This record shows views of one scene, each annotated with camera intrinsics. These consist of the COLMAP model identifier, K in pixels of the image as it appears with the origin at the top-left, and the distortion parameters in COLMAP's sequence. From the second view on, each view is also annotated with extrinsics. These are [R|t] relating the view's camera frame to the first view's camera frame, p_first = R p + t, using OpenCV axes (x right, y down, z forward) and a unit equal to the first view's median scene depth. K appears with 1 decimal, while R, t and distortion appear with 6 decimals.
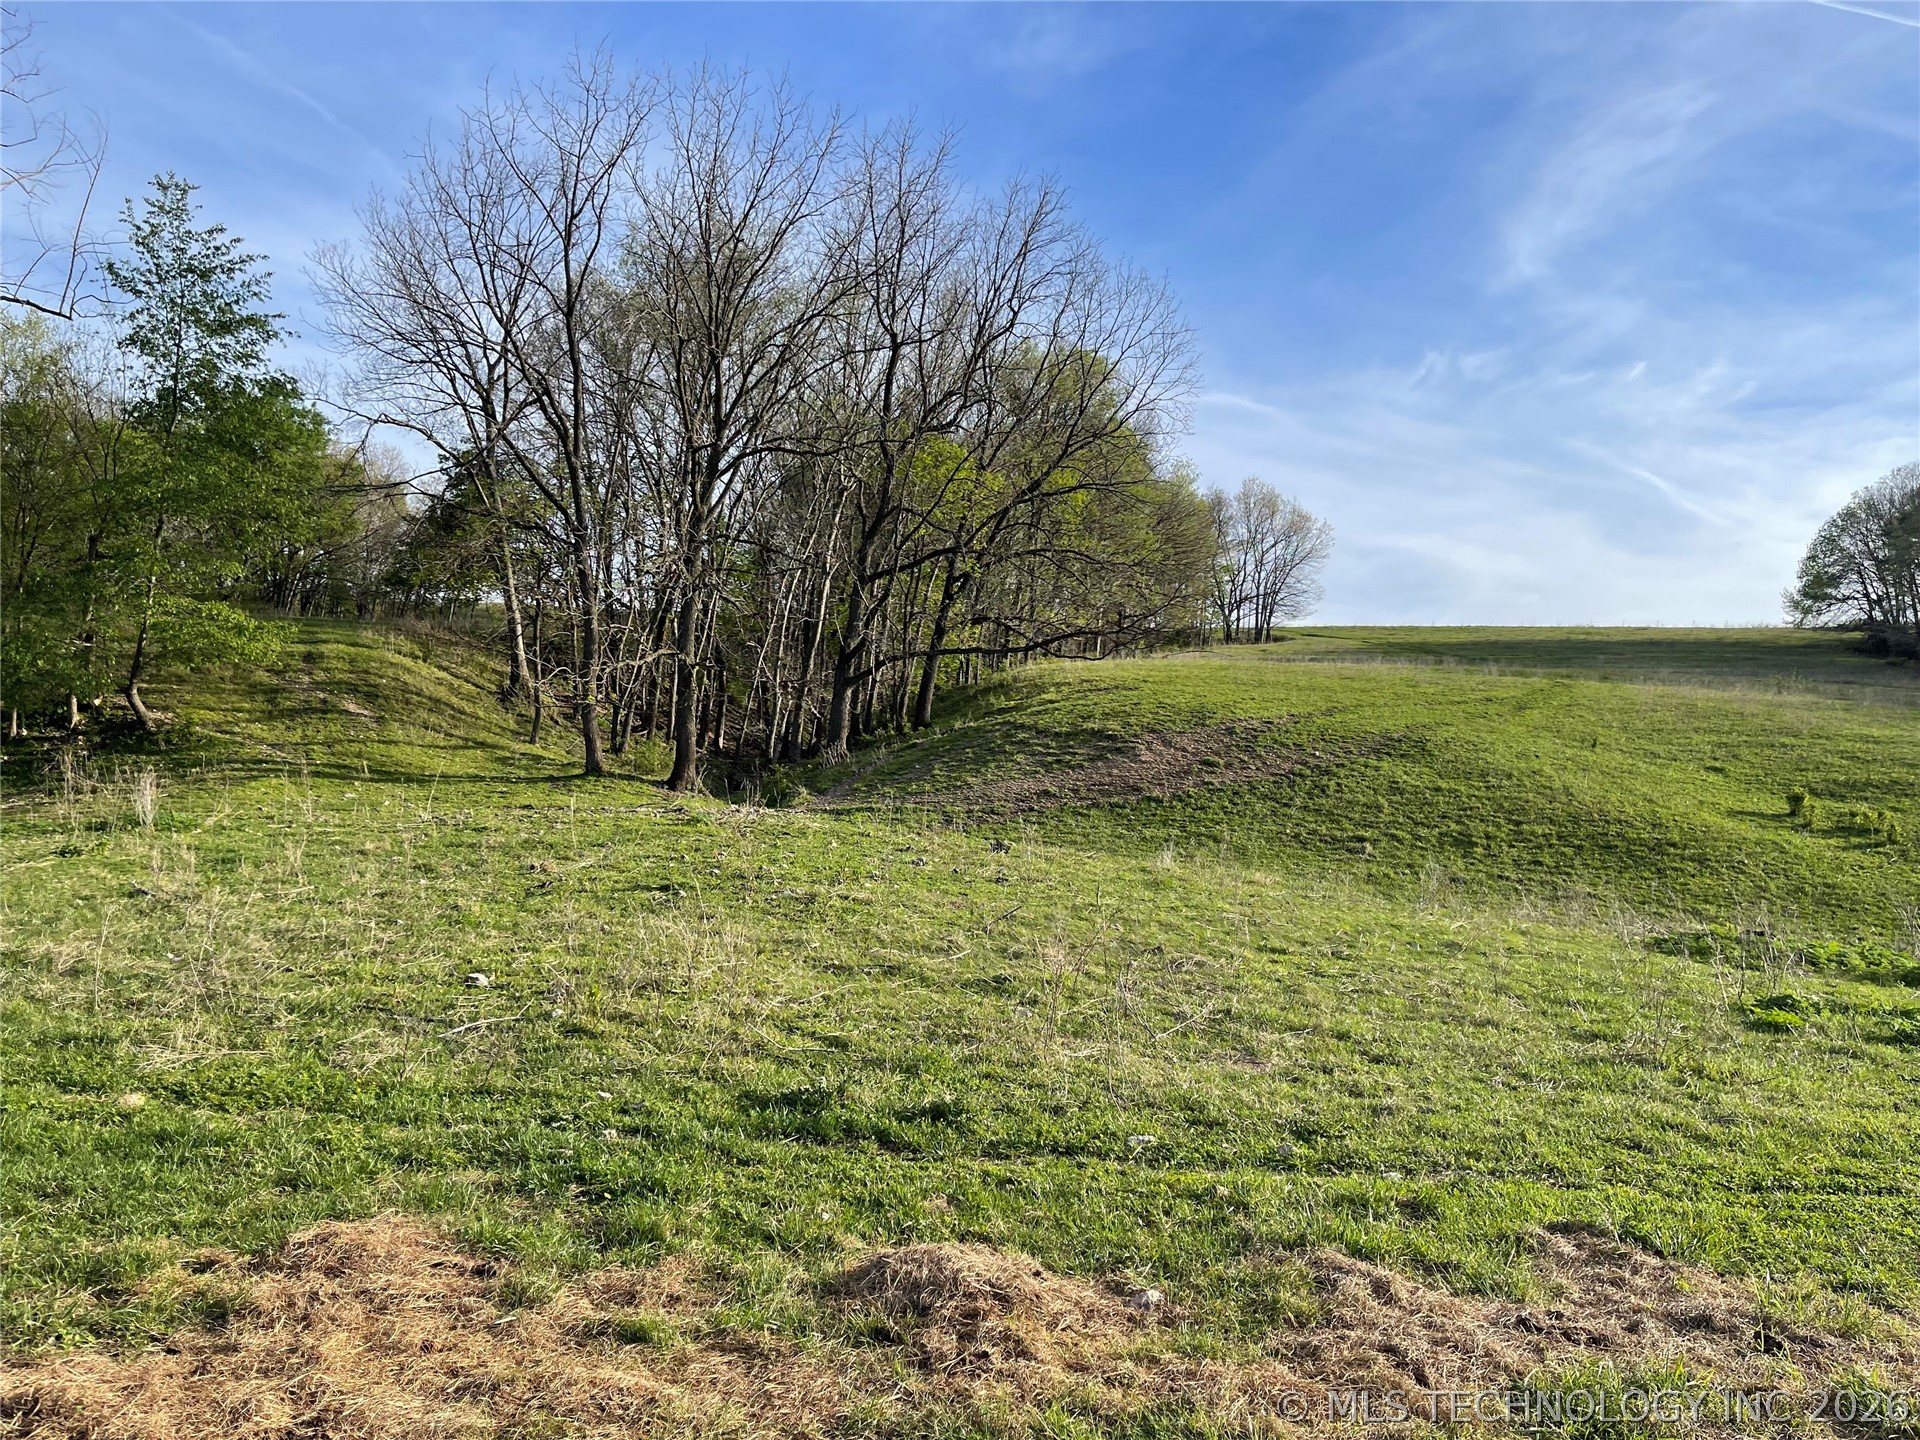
lens RADIAL K [[1405.7, 0, 956.9], [0, 1405.7, 724.7], [0, 0, 1]] dist [0.043898, -0.063840]
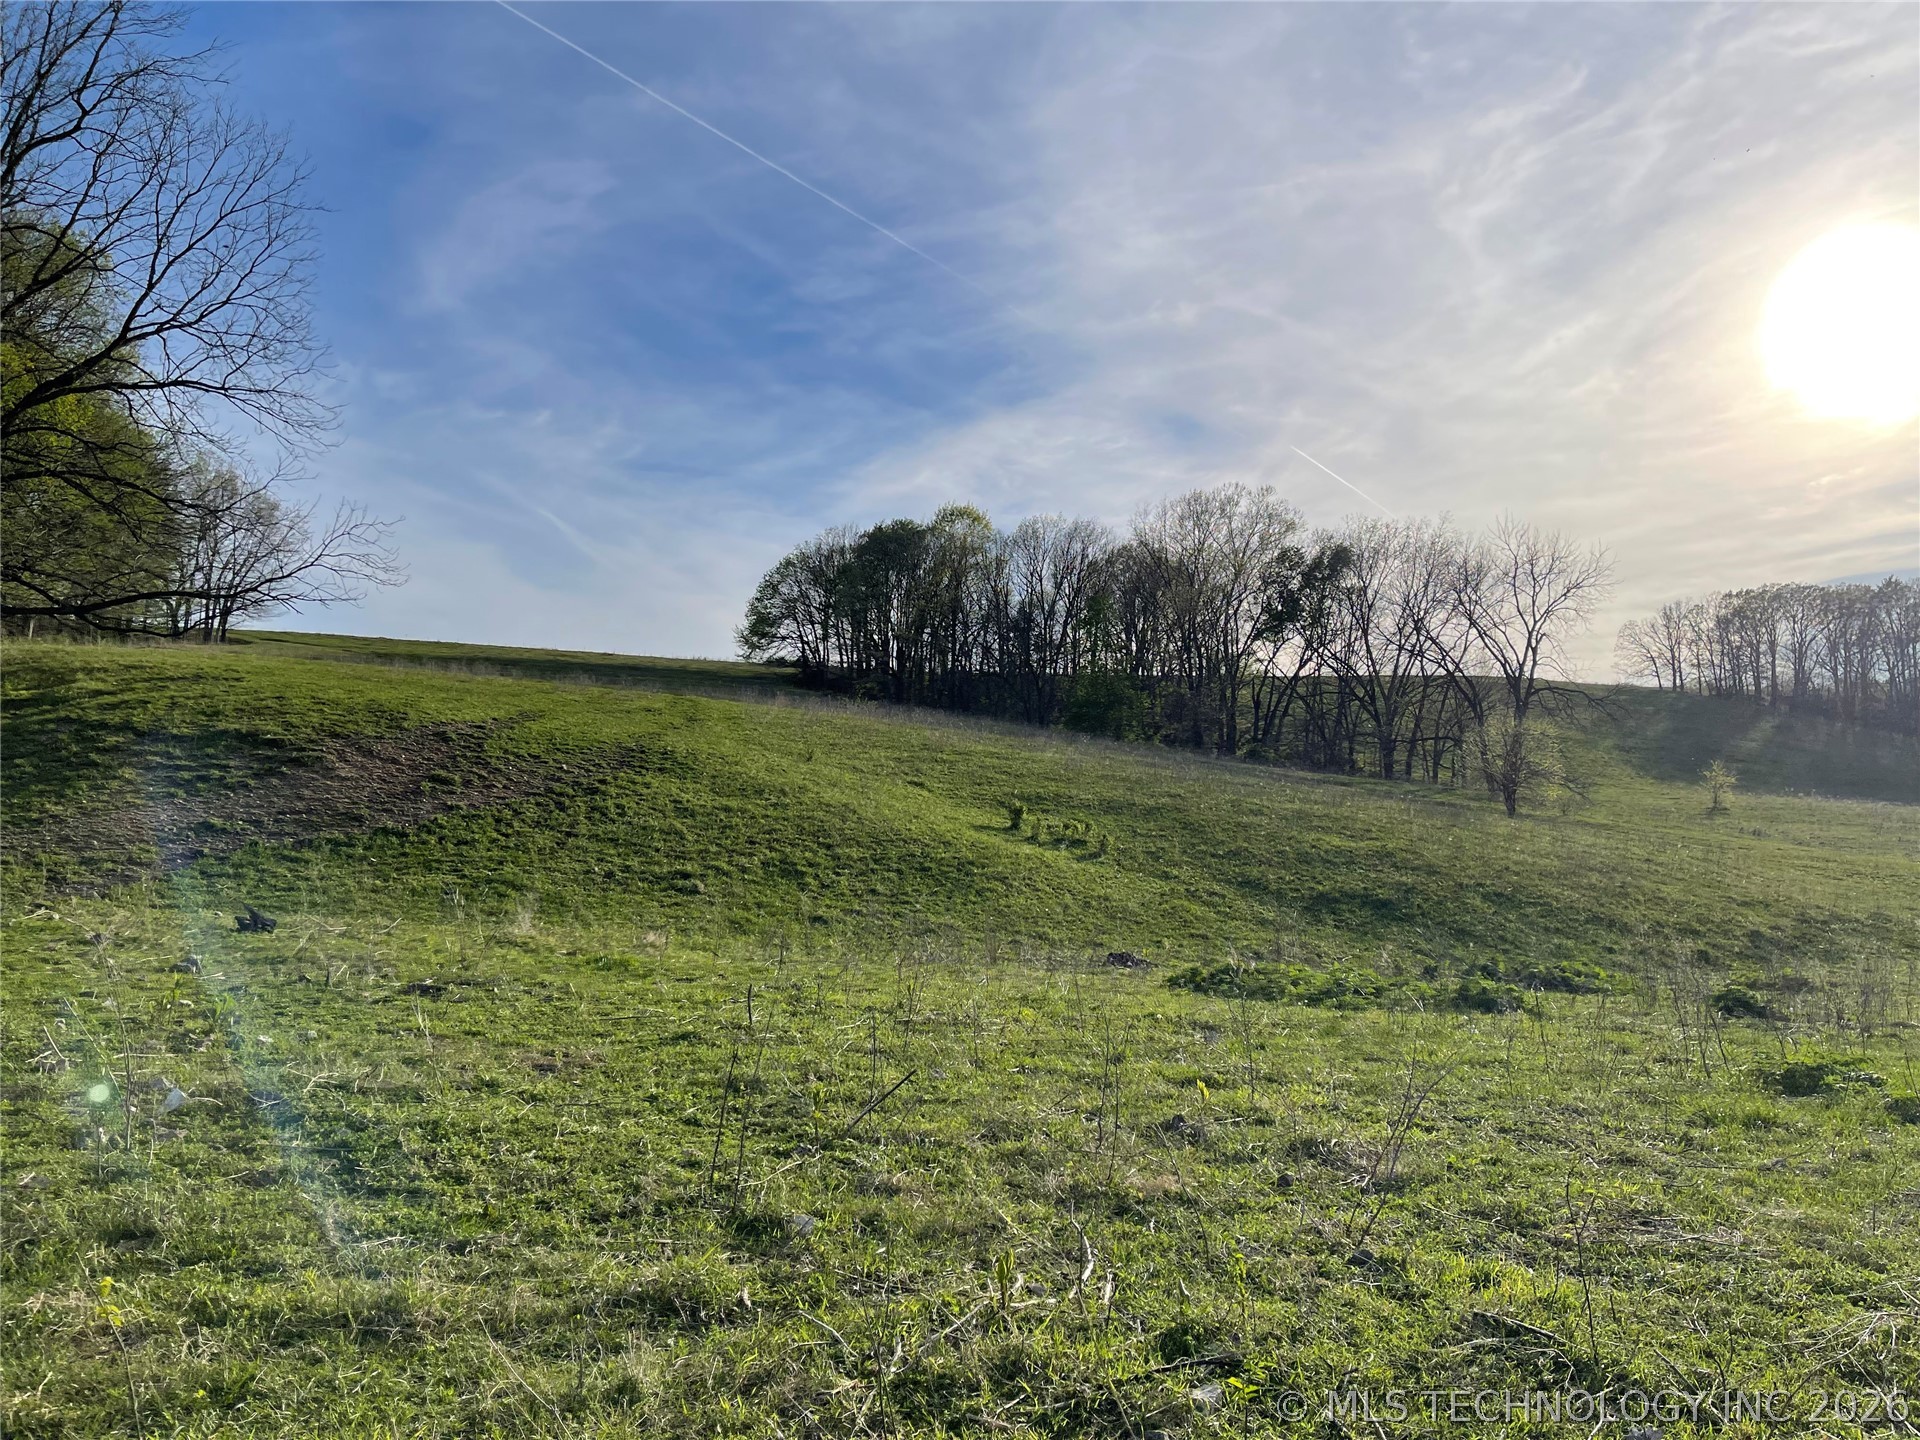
lens RADIAL K [[1405.7, 0, 949.1], [0, 1405.7, 718.4], [0, 0, 1]] dist [0.043898, -0.063840]
pose [[0.738859, 0.025974, 0.673359, -0.084852], [-0.011880, 0.999604, -0.025522, 0.007865], [-0.673755, 0.010858, 0.738875, 0.201432]]
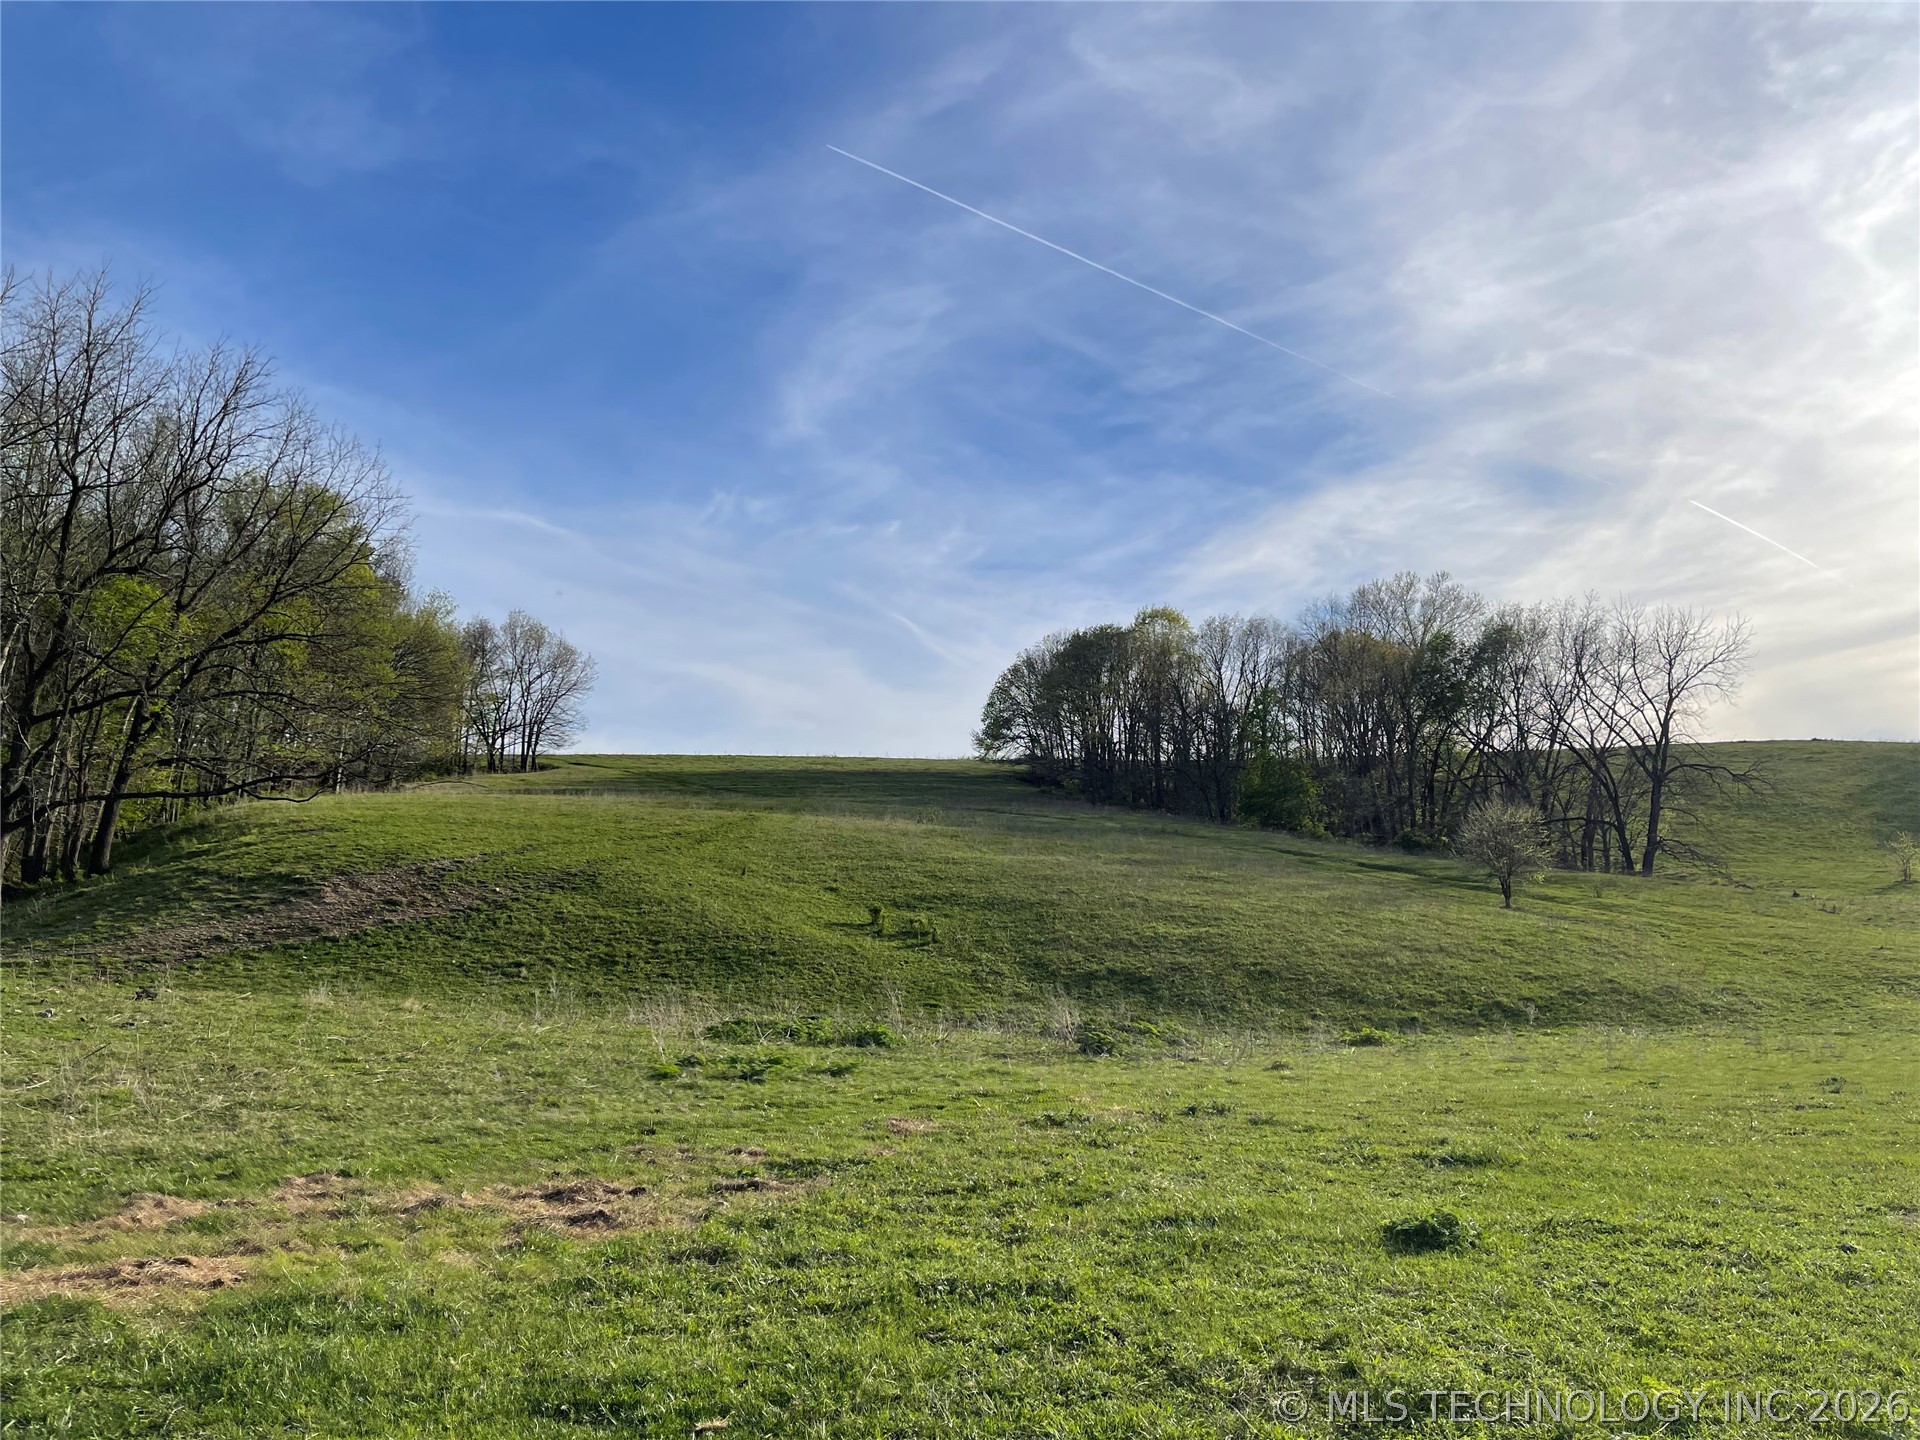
lens RADIAL K [[1405.7, 0, 975.7], [0, 1405.7, 712.1], [0, 0, 1]] dist [0.043898, -0.063840]
pose [[0.877899, 0.025104, 0.478188, 0.034395], [0.019980, 0.995835, -0.088960, -0.009376], [-0.478429, 0.087652, 0.873740, -0.134474]]
